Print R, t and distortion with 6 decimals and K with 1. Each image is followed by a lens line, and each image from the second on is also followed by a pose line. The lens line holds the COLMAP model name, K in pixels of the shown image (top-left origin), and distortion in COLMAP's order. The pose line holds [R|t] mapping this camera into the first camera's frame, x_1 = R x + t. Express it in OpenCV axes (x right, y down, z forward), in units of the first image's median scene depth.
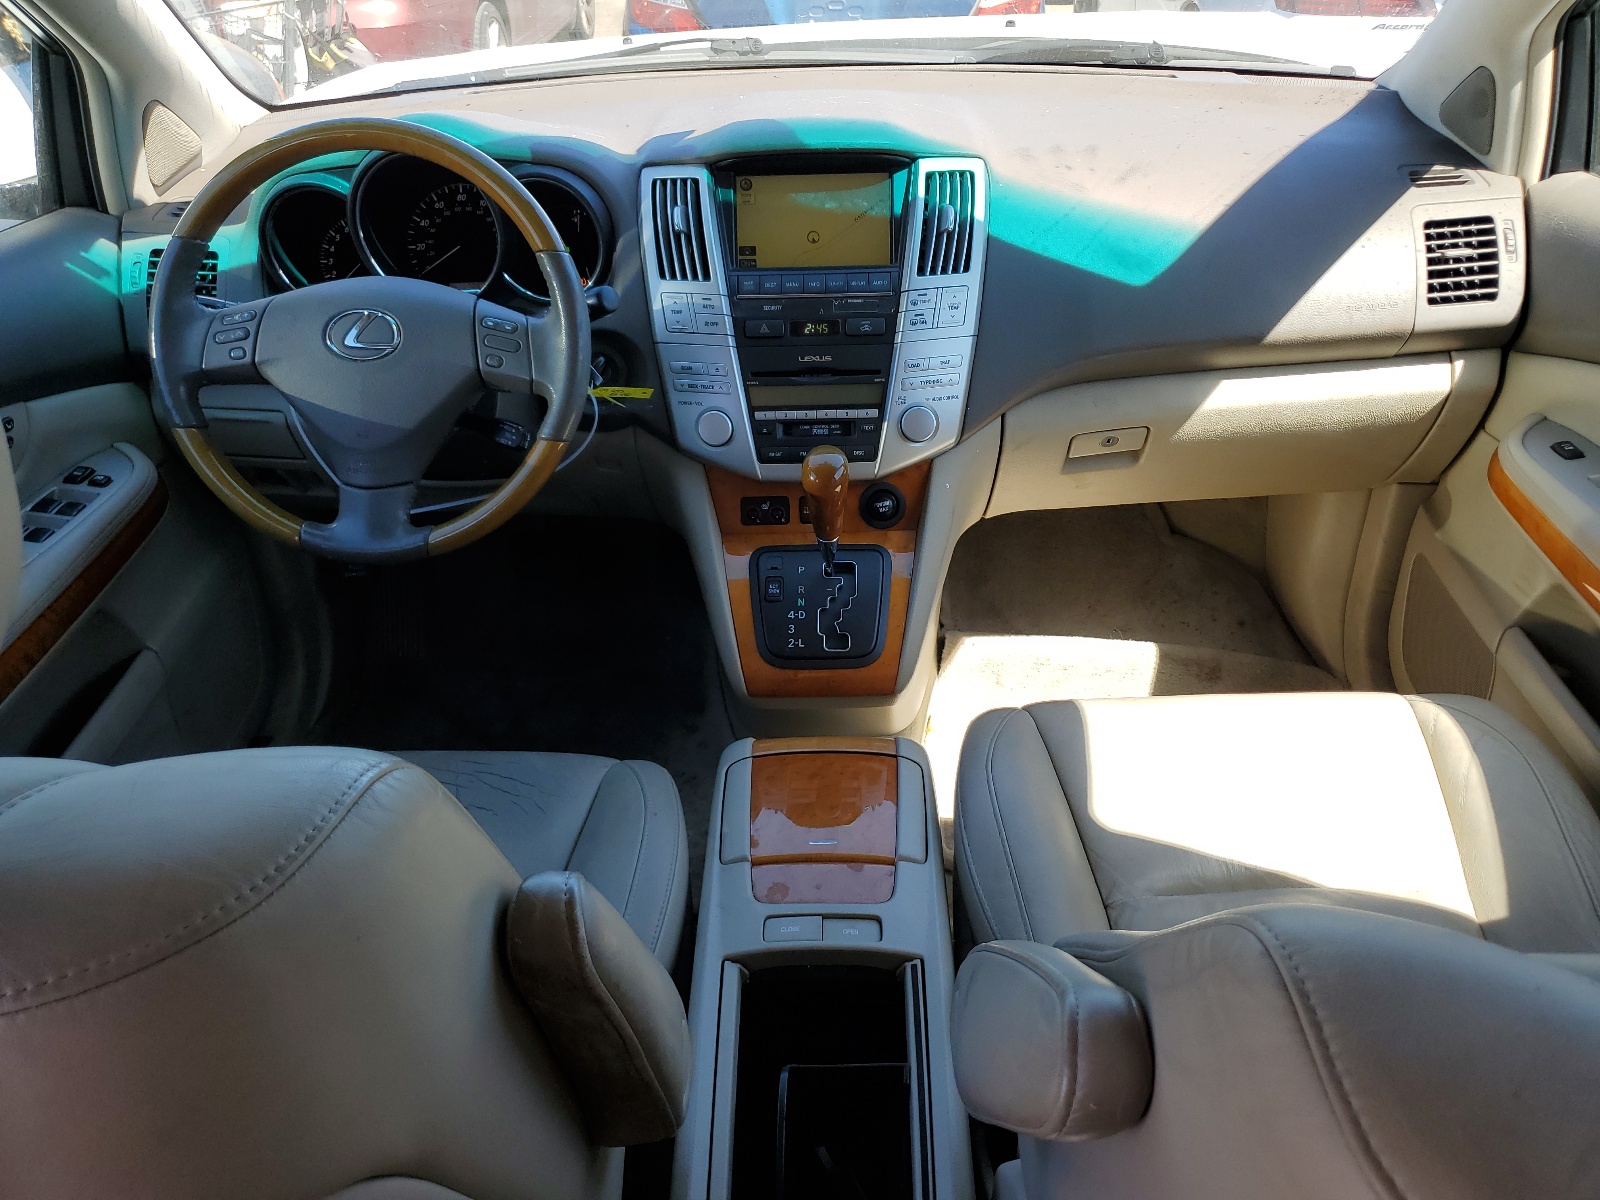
lens RADIAL K [[1304.7, 0, 800.0], [0, 1304.7, 600.0], [0, 0, 1]] dist [-0.002568, -0.000745]
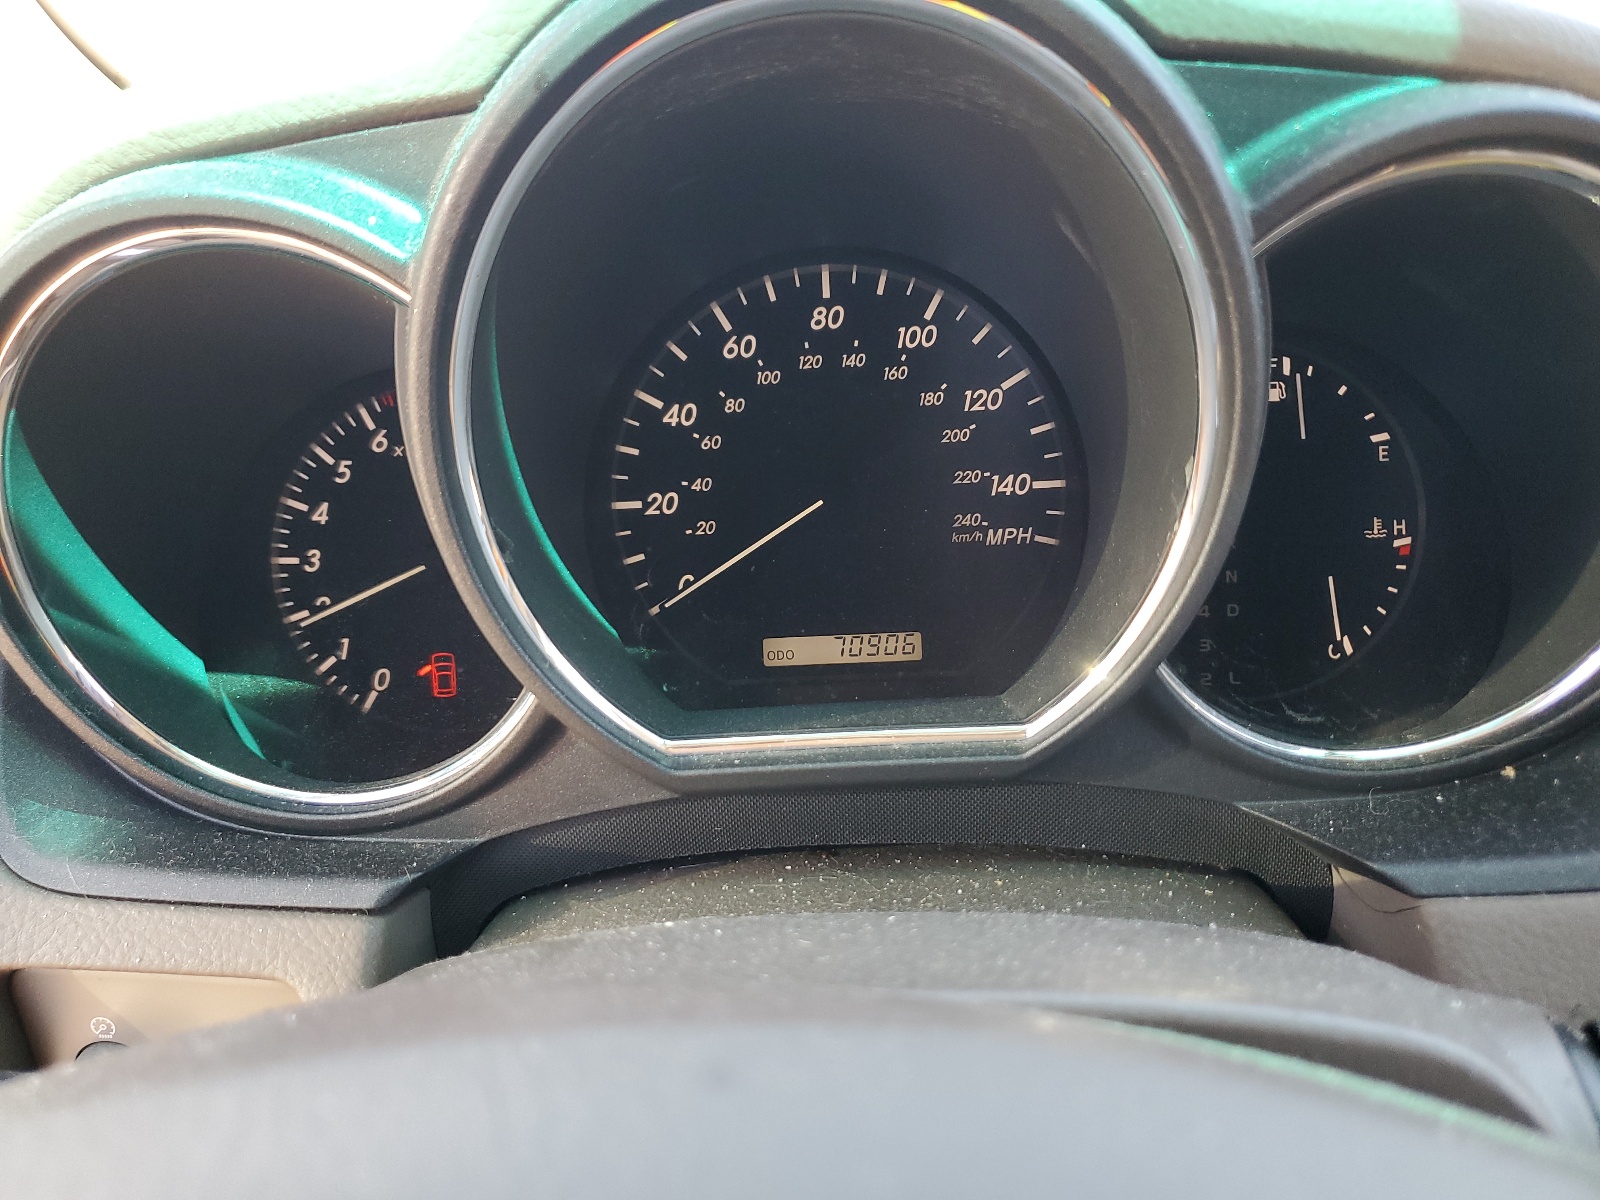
lens RADIAL K [[1304.7, 0, 800.0], [0, 1304.7, 600.0], [0, 0, 1]] dist [-0.002568, -0.000745]
pose [[0.999921, -0.010079, 0.007512, -0.267251], [0.011049, 0.989663, -0.142987, -0.215846], [-0.005994, 0.143059, 0.989696, 0.750176]]
